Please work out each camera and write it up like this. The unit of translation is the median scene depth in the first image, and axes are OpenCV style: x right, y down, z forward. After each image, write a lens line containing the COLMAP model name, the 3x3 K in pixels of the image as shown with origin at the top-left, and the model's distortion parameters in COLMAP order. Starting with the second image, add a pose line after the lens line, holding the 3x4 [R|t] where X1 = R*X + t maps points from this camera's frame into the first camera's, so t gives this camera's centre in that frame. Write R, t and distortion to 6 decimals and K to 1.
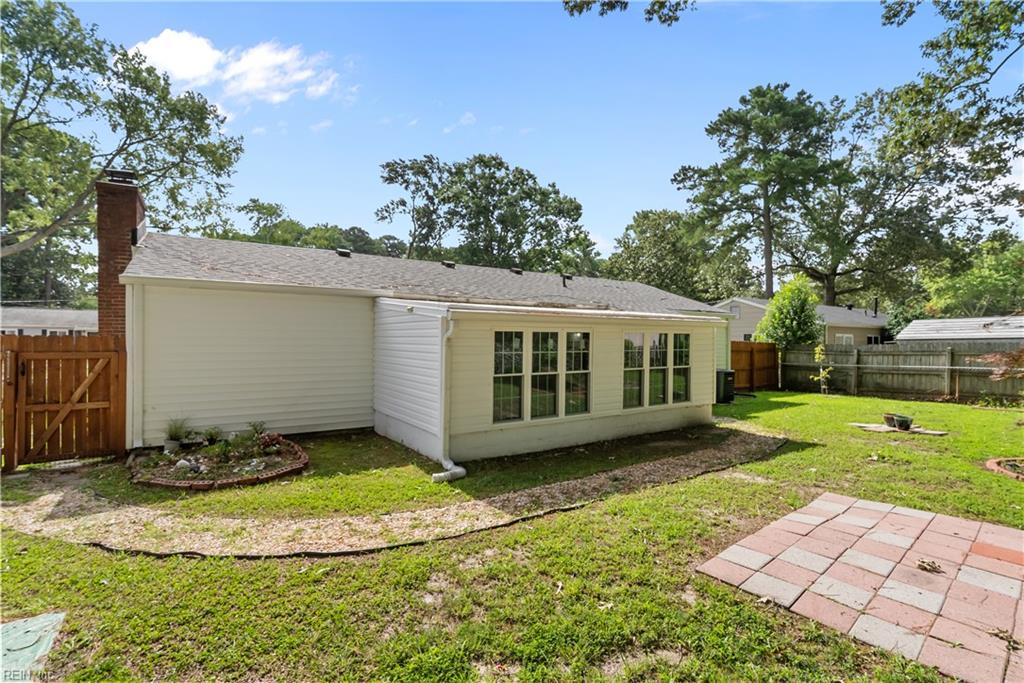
lens RADIAL K [[495.5, 0, 520.8], [0, 495.5, 341.2], [0, 0, 1]] dist [-0.003316, -0.000610]
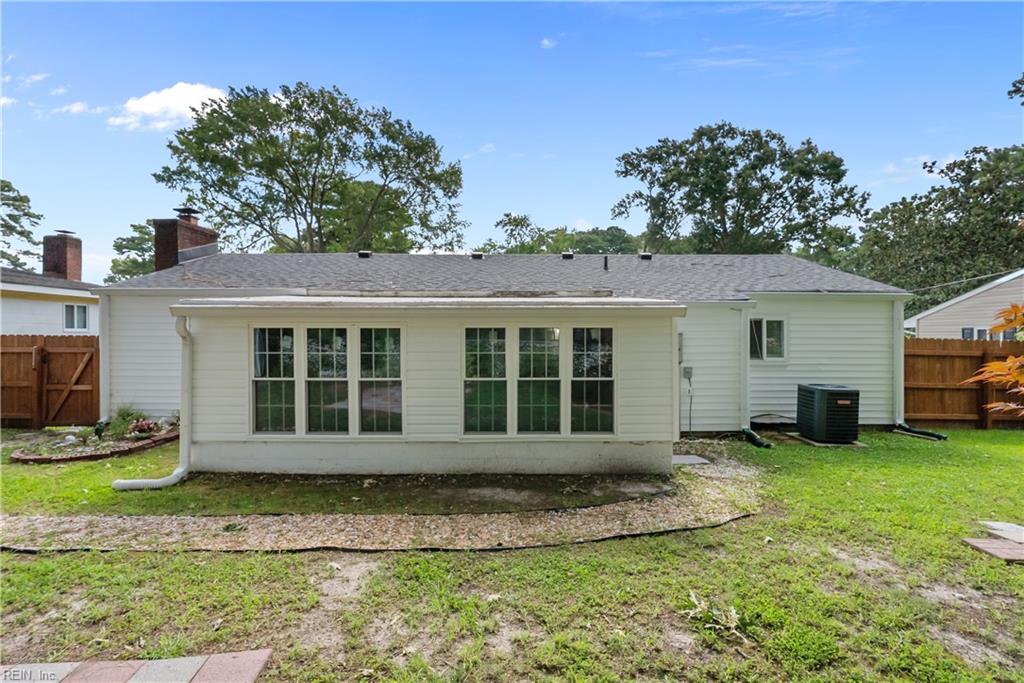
lens RADIAL K [[495.5, 0, 520.8], [0, 495.5, 341.2], [0, 0, 1]] dist [-0.003316, -0.000610]
pose [[0.822636, 0.002579, -0.568563, 0.437207], [-0.000252, 0.999991, 0.004172, -0.000317], [0.568568, -0.003289, 0.822629, 0.291817]]
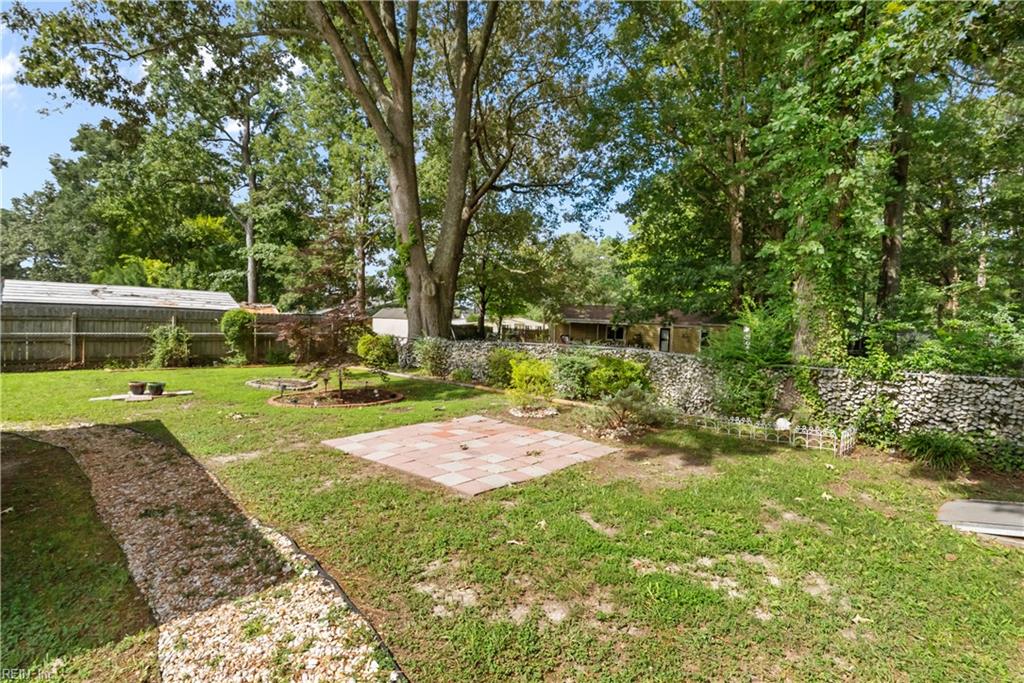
lens RADIAL K [[495.5, 0, 520.8], [0, 495.5, 341.2], [0, 0, 1]] dist [-0.003316, -0.000610]
pose [[-0.159540, -0.038878, 0.986426, -0.237524], [-0.034271, 0.998840, 0.033825, 0.005295], [-0.986596, -0.028410, -0.160687, 0.287553]]
